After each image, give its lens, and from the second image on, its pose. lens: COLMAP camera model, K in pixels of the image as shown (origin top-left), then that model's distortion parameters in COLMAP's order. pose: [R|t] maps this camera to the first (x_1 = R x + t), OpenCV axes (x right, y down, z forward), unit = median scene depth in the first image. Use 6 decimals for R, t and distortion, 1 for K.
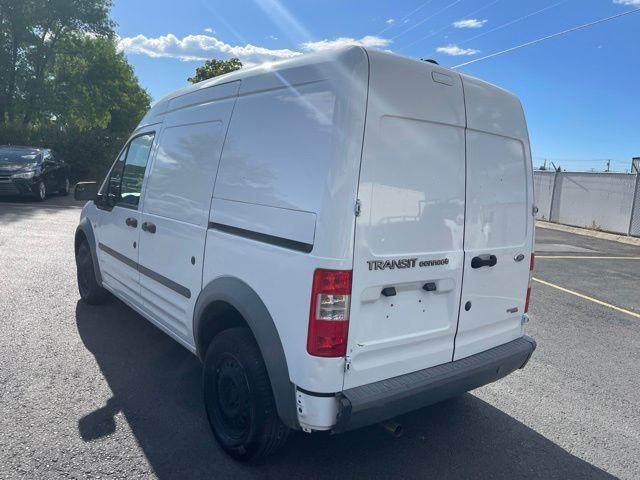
lens RADIAL K [[488.7, 0, 318.5], [0, 488.7, 229.7], [0, 0, 1]] dist [0.070411, -0.116008]
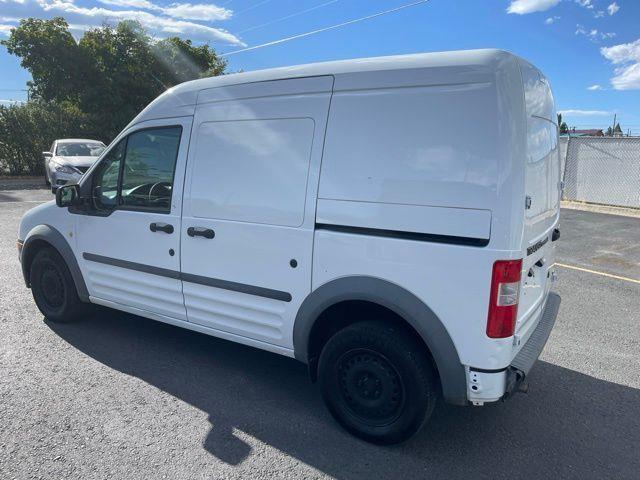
lens RADIAL K [[485.1, 0, 320.0], [0, 485.1, 240.0], [0, 0, 1]] dist [0.074385, -0.111040]
pose [[0.940663, -0.106248, 0.322280, -0.661997], [0.078239, 0.992038, 0.098688, -0.097267], [-0.330200, -0.067617, 0.941486, 0.091902]]
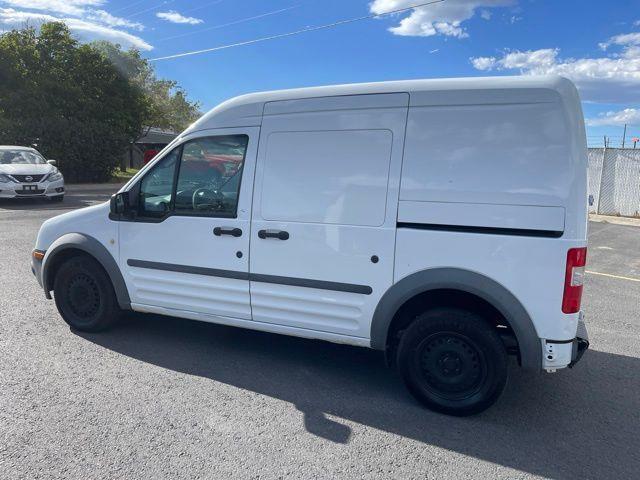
lens RADIAL K [[488.7, 0, 318.5], [0, 488.7, 229.7], [0, 0, 1]] dist [0.070411, -0.116008]
pose [[0.871898, -0.116910, 0.475526, -1.124588], [0.090914, 0.992846, 0.077401, -0.125963], [-0.481173, -0.024254, 0.876290, 0.142224]]
